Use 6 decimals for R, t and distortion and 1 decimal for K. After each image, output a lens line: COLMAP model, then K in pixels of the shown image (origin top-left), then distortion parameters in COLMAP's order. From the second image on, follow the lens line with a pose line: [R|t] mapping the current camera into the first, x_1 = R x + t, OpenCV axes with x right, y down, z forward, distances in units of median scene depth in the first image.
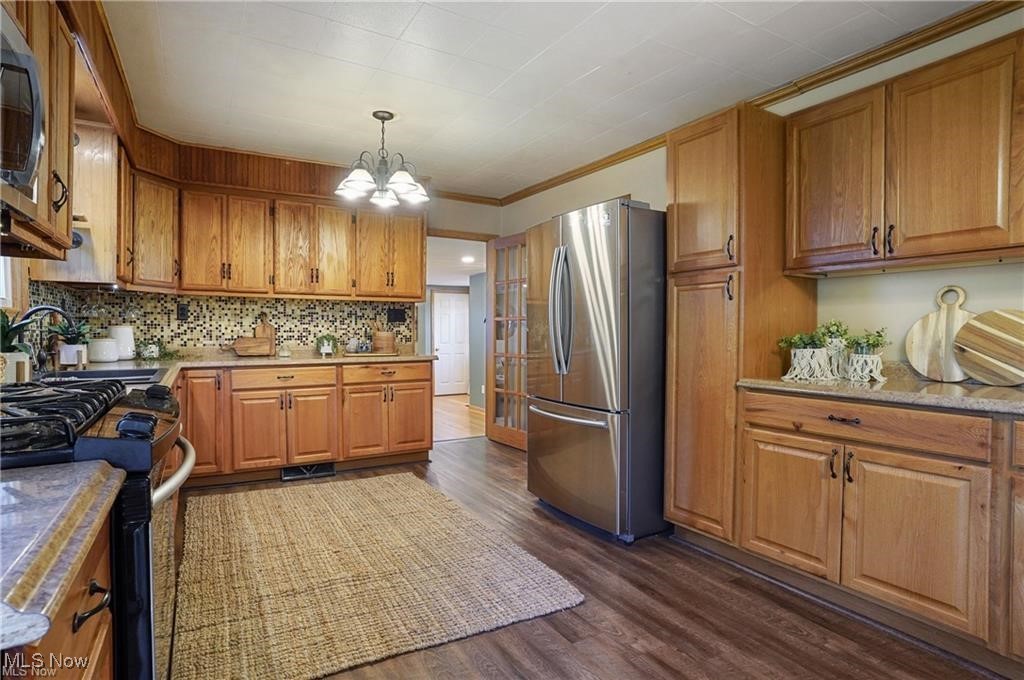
lens RADIAL K [[538.9, 0, 513.1], [0, 538.9, 340.8], [0, 0, 1]] dist [-0.048128, 0.016091]
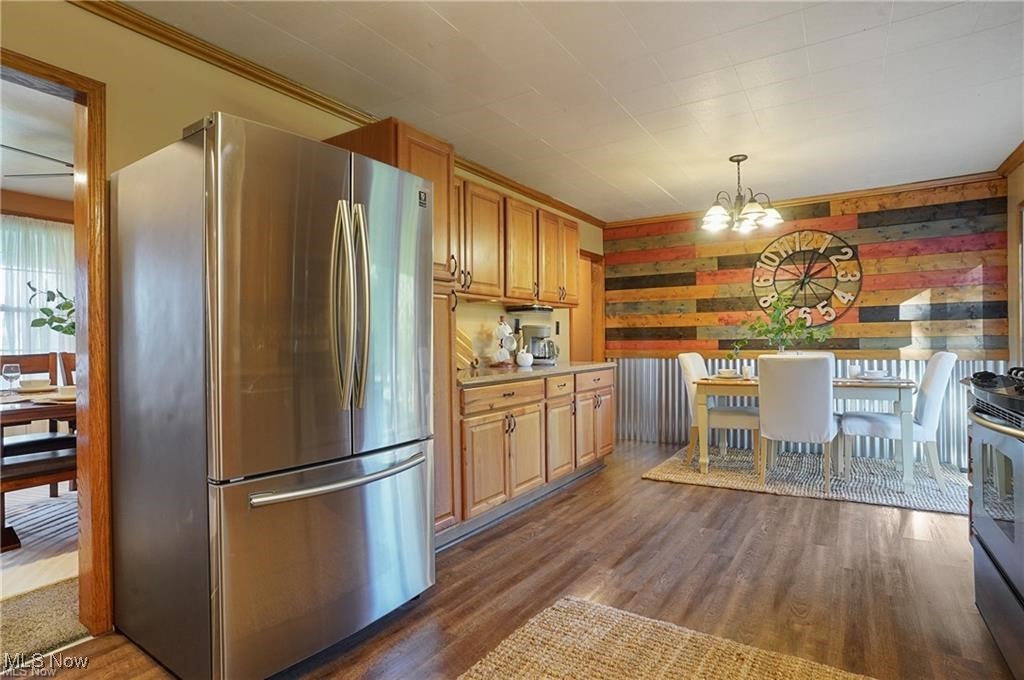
lens RADIAL K [[538.9, 0, 512.8], [0, 538.9, 340.2], [0, 0, 1]] dist [-0.048128, 0.016091]
pose [[-0.445873, 0.002388, 0.895093, -0.766576], [0.023464, 0.999684, 0.009021, -0.025072], [-0.894788, 0.025025, -0.445789, 1.593967]]
